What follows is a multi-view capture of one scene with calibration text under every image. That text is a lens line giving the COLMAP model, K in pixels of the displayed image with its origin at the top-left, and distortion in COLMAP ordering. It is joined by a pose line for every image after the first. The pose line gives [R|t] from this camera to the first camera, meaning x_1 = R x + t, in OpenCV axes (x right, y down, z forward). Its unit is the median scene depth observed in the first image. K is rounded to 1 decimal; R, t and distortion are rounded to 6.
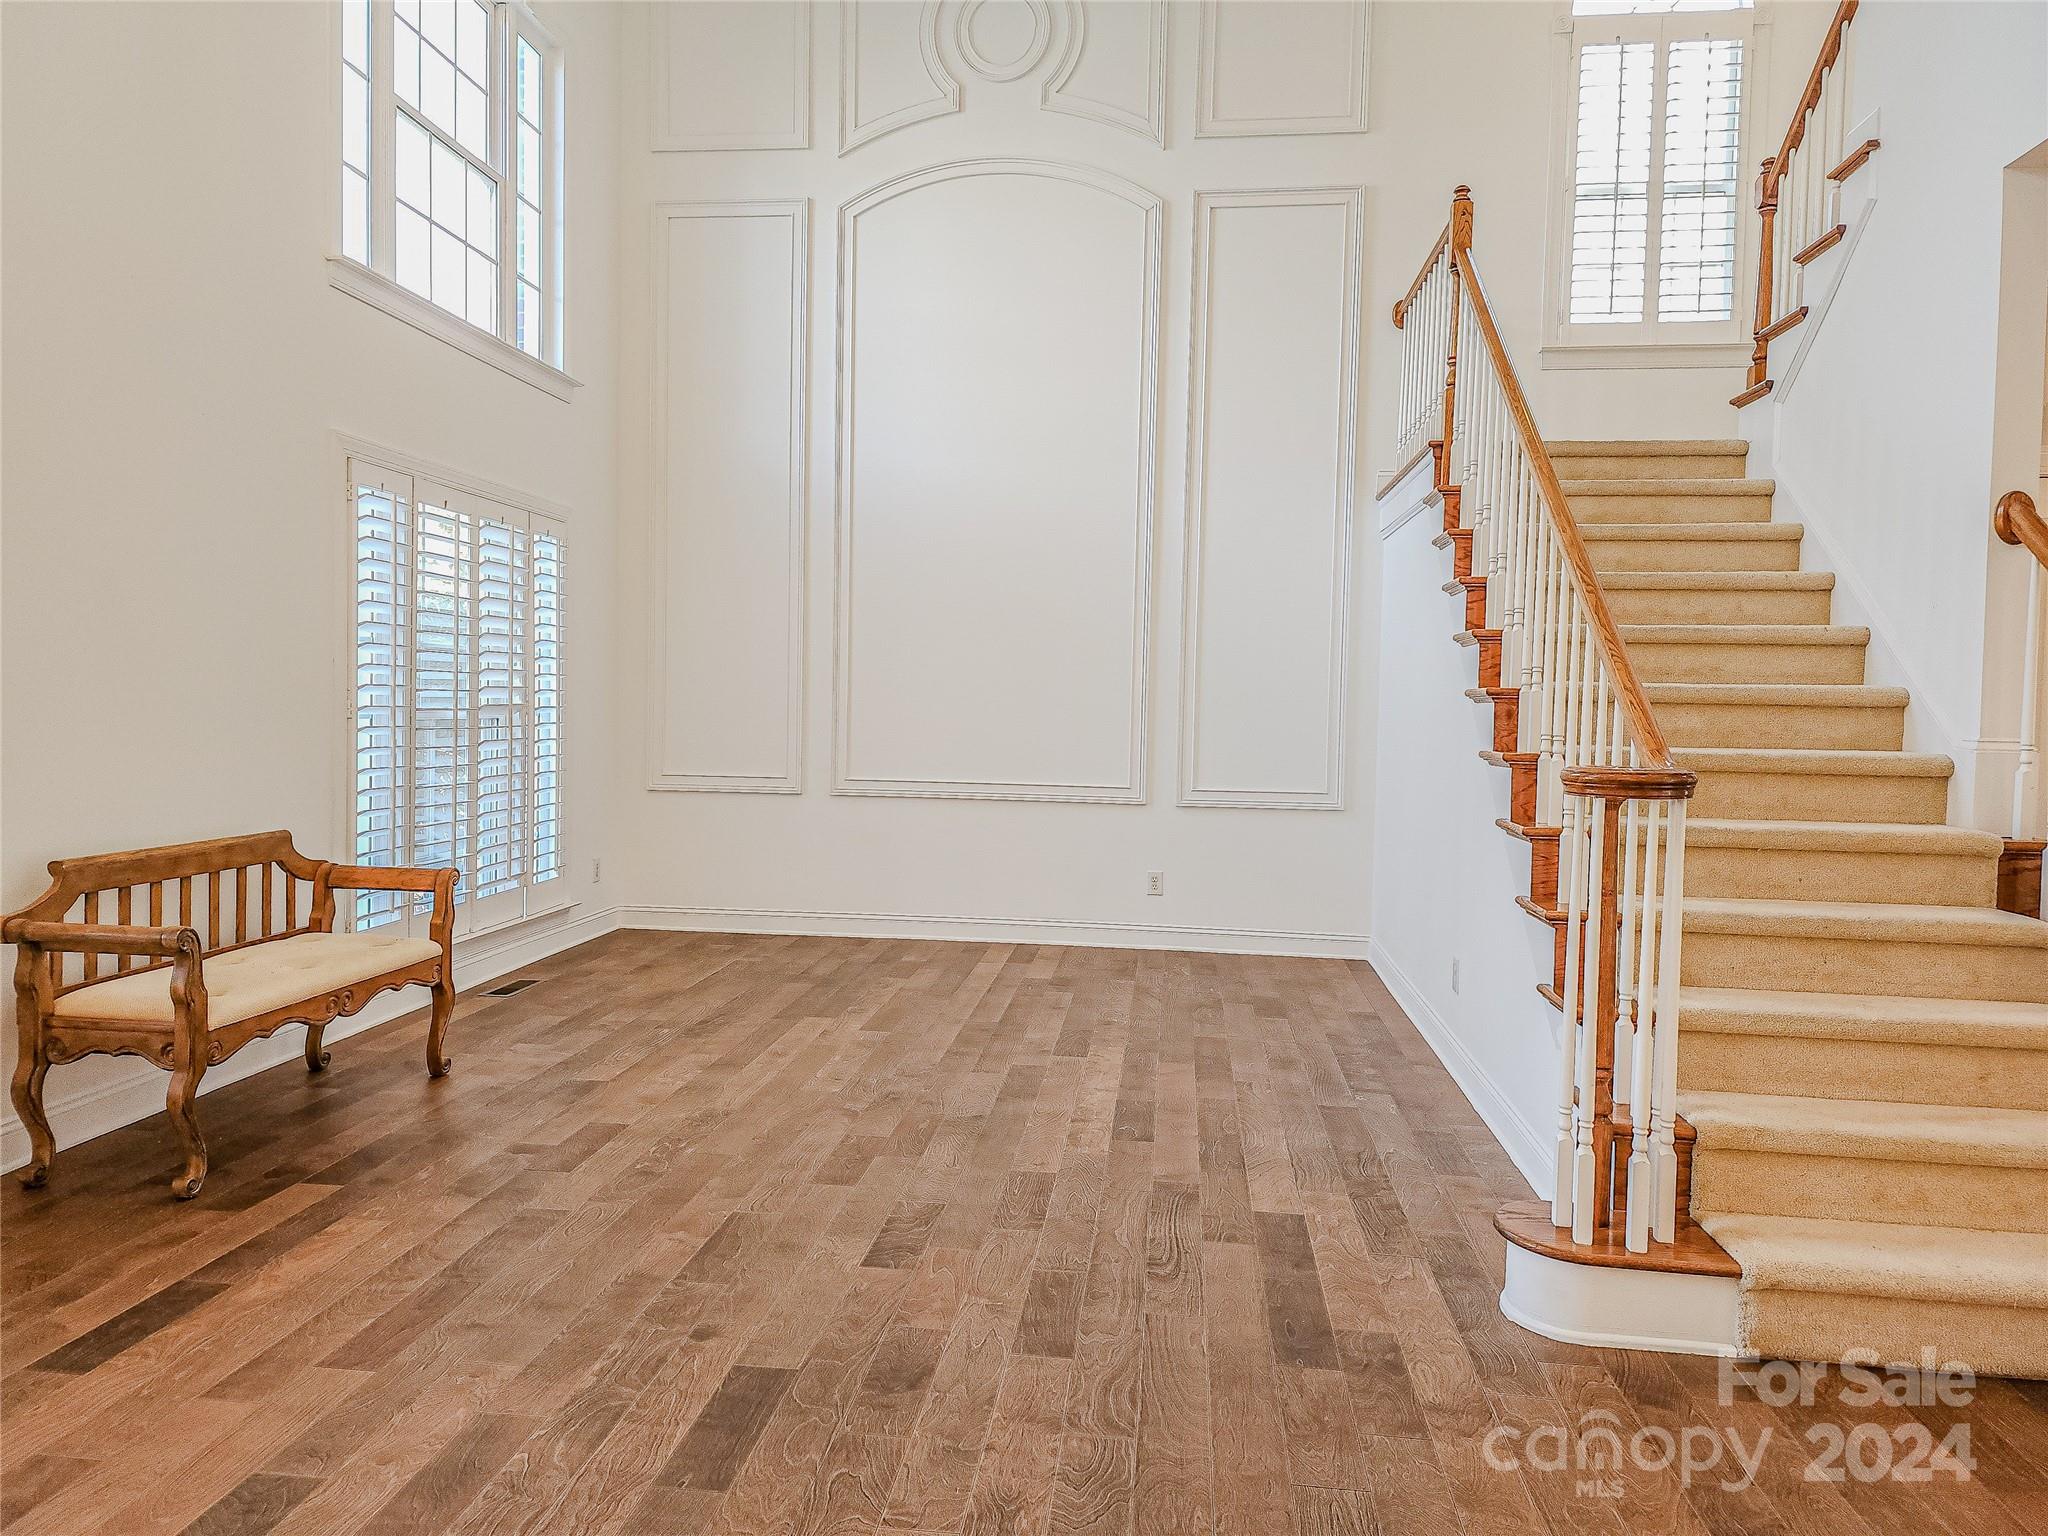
lens RADIAL K [[1361.5, 0, 1019.8], [0, 1361.5, 751.4], [0, 0, 1]] dist [0.077372, -0.062836]
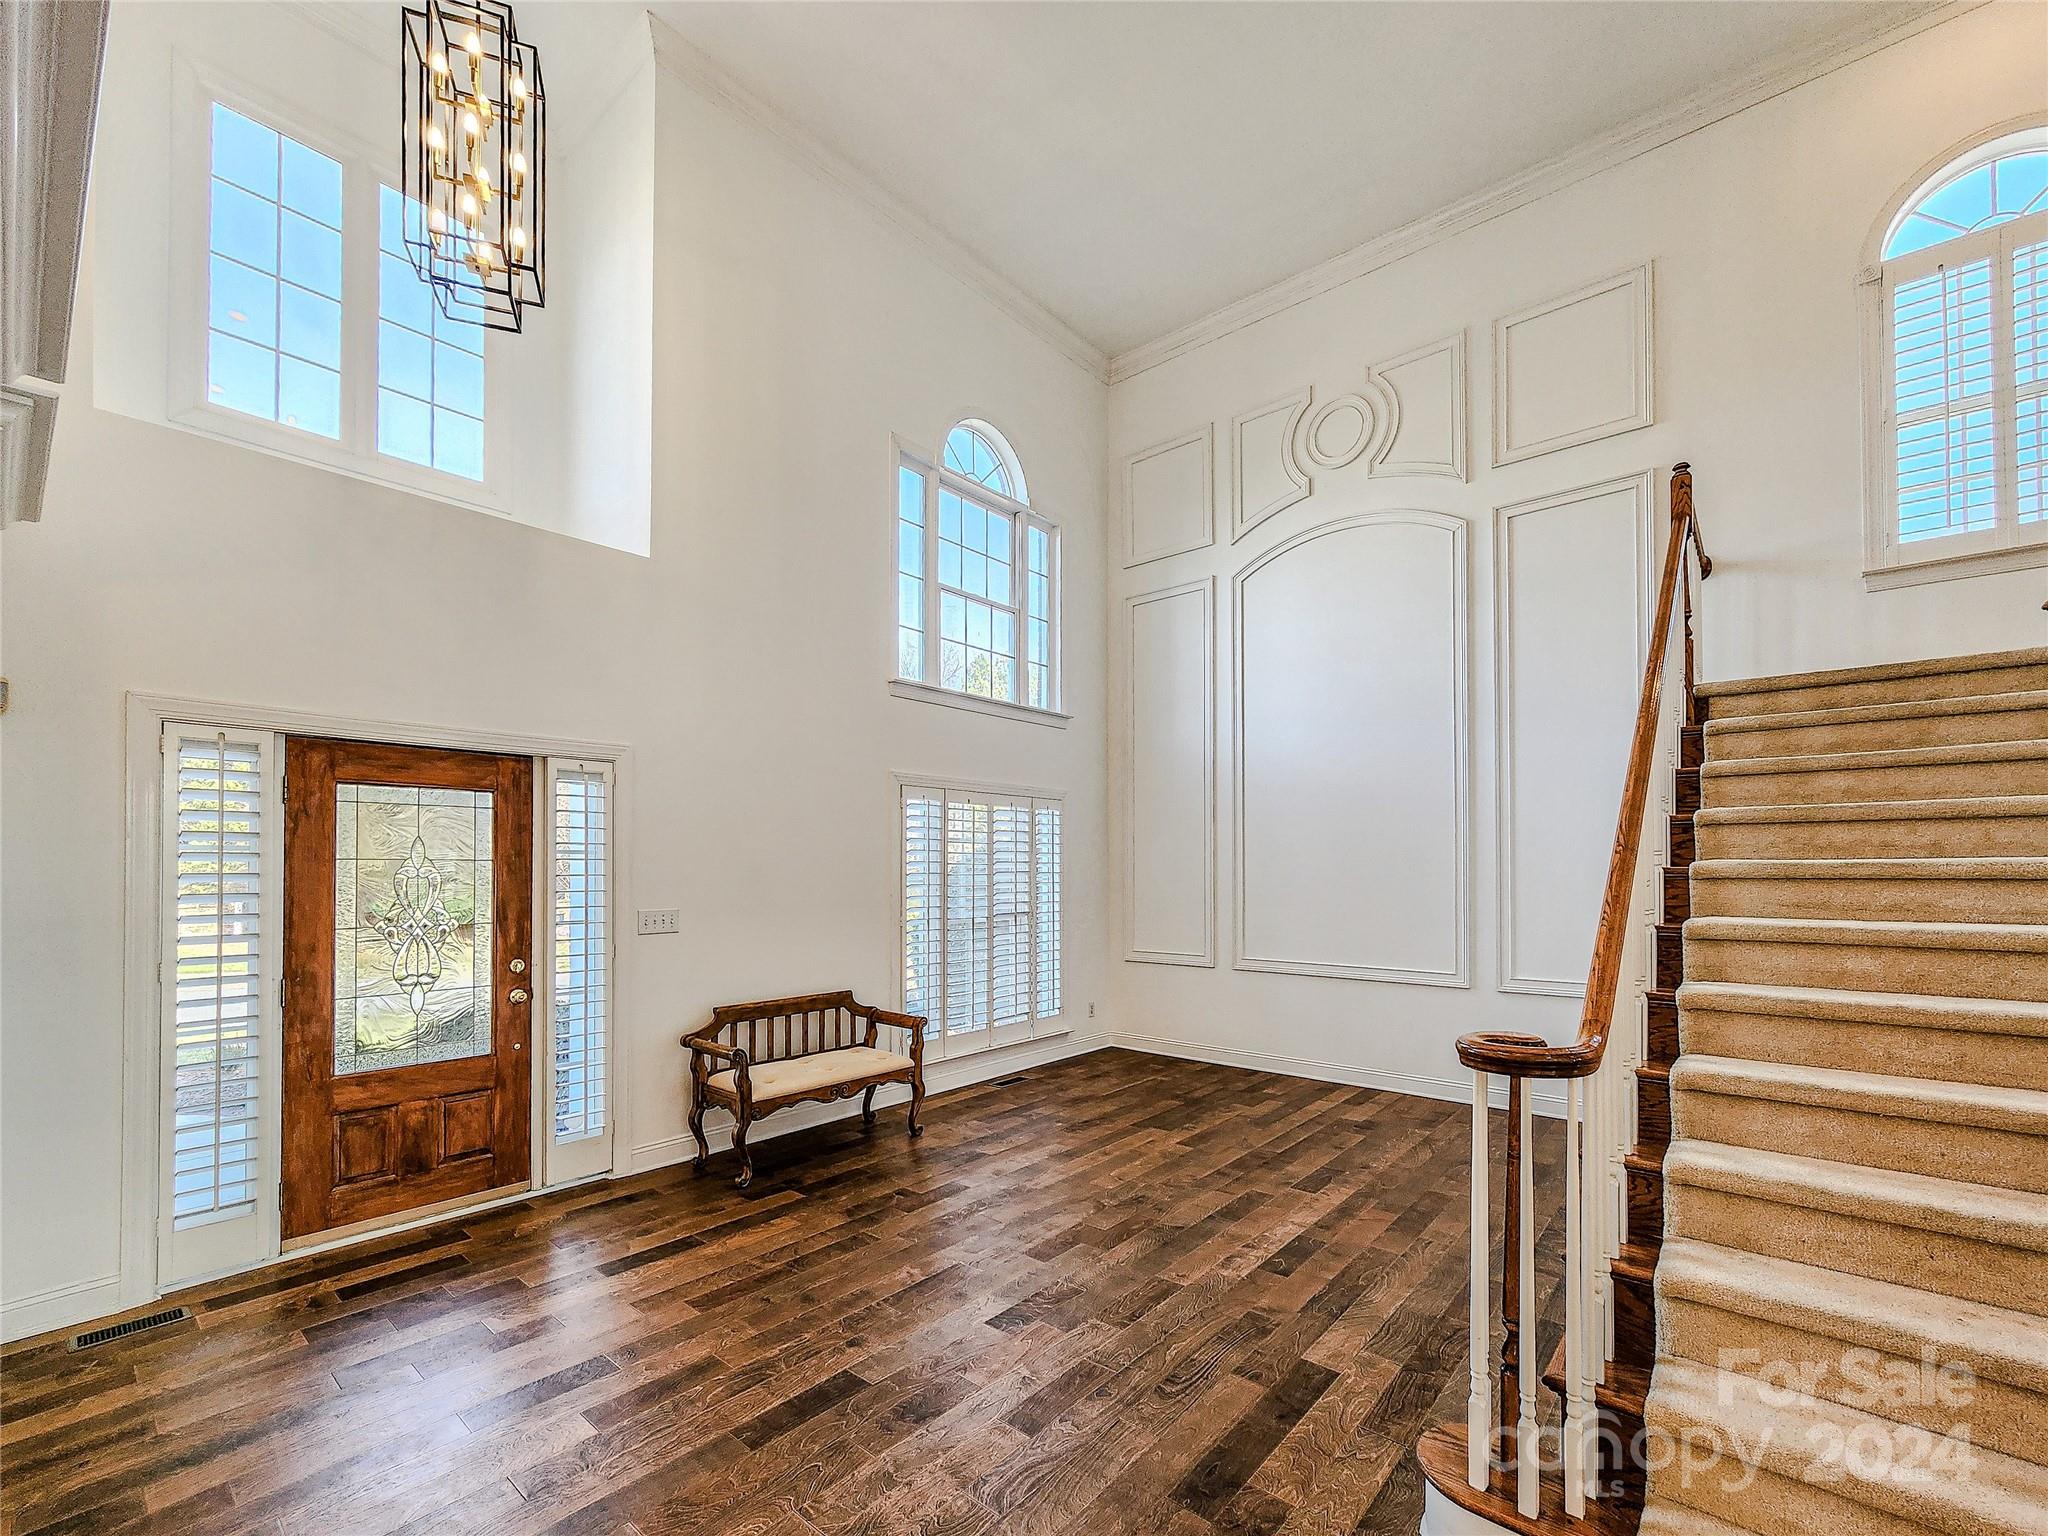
lens RADIAL K [[874.4, 0, 1016.4], [0, 874.4, 861.6], [0, 0, 1]] dist [0.001408, 0.000300]
pose [[0.823920, -0.026388, -0.566092, 0.324739], [-0.001399, 0.998818, -0.048596, -0.059130], [0.566705, 0.040831, 0.822909, 0.142923]]
